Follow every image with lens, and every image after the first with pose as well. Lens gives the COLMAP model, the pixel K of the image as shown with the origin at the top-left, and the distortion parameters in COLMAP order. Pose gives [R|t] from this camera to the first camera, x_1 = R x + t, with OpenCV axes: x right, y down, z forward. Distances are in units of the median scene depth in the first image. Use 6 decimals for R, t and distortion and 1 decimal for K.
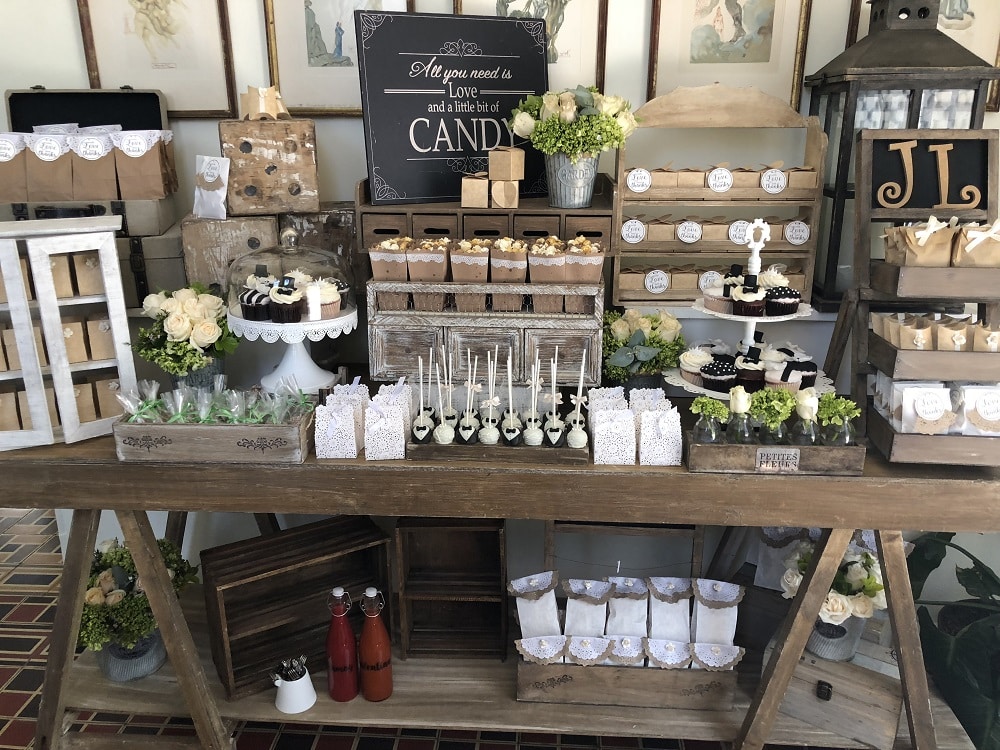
lens RADIAL K [[819.3, 0, 503.2], [0, 819.3, 370.6], [0, 0, 1]] dist [0.108427, -0.172217]
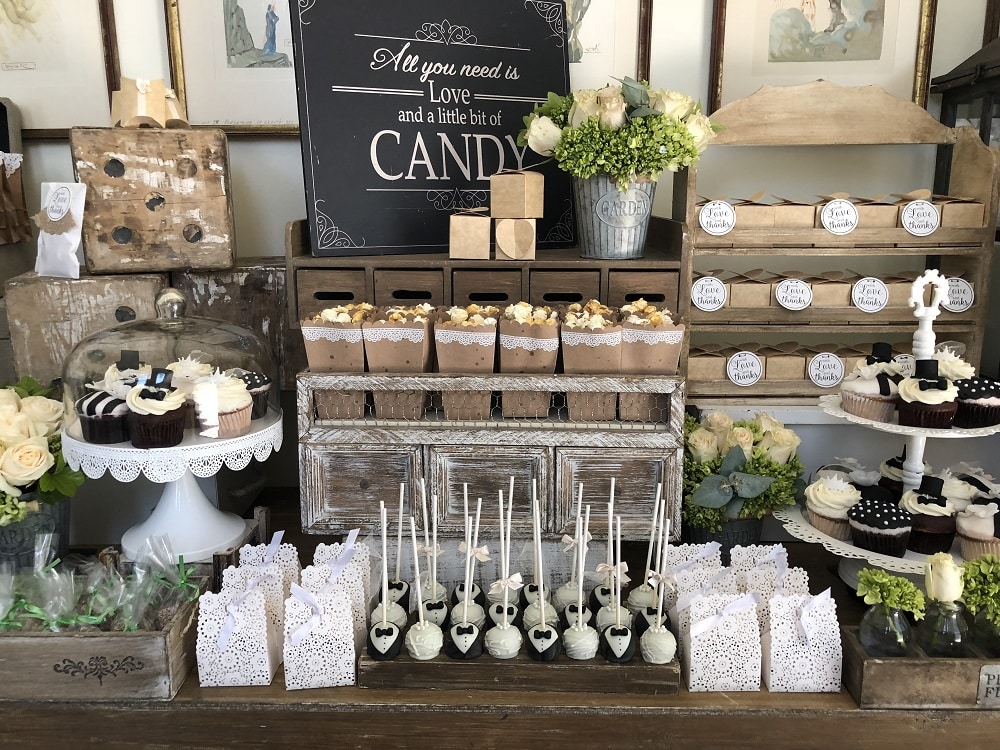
lens RADIAL K [[819.3, 0, 503.2], [0, 819.3, 370.6], [0, 0, 1]] dist [0.108427, -0.172217]
pose [[0.999384, -0.008385, 0.034085, -0.032580], [0.011524, 0.995603, -0.092959, -0.050499], [-0.033155, 0.093294, 0.995086, 0.372969]]
